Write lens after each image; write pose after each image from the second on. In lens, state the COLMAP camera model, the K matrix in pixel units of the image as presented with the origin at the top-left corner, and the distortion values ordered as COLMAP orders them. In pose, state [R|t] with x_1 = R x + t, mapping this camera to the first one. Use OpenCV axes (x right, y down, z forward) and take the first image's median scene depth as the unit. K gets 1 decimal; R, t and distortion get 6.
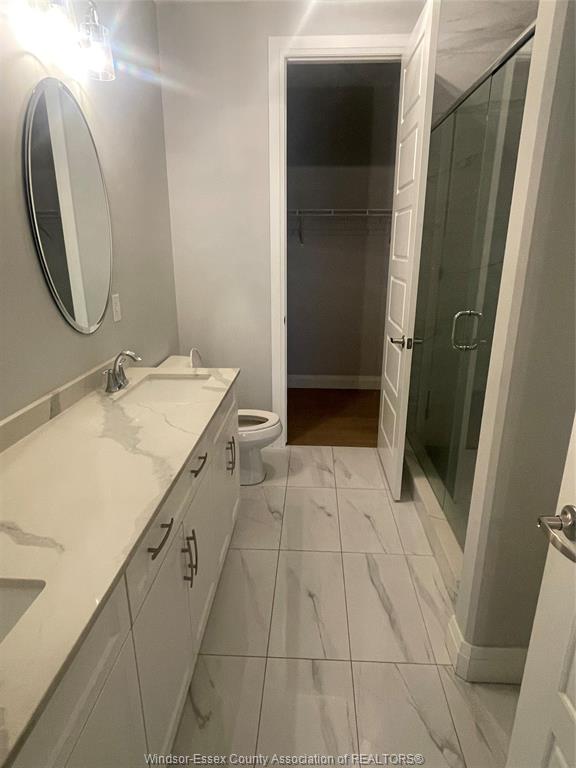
lens RADIAL K [[457.6, 0, 288.0], [0, 457.6, 384.0], [0, 0, 1]] dist [-0.000619, -0.001211]
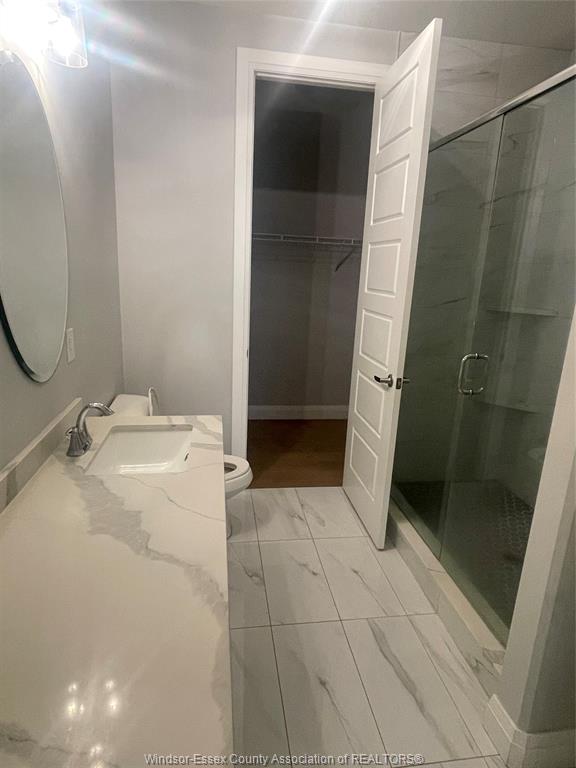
lens RADIAL K [[457.6, 0, 288.0], [0, 457.6, 384.0], [0, 0, 1]] dist [-0.000619, -0.001211]
pose [[0.978339, -0.008241, 0.206846, -0.144224], [0.016273, 0.999177, -0.037155, -0.052952], [-0.206370, 0.039716, 0.977668, 0.117614]]
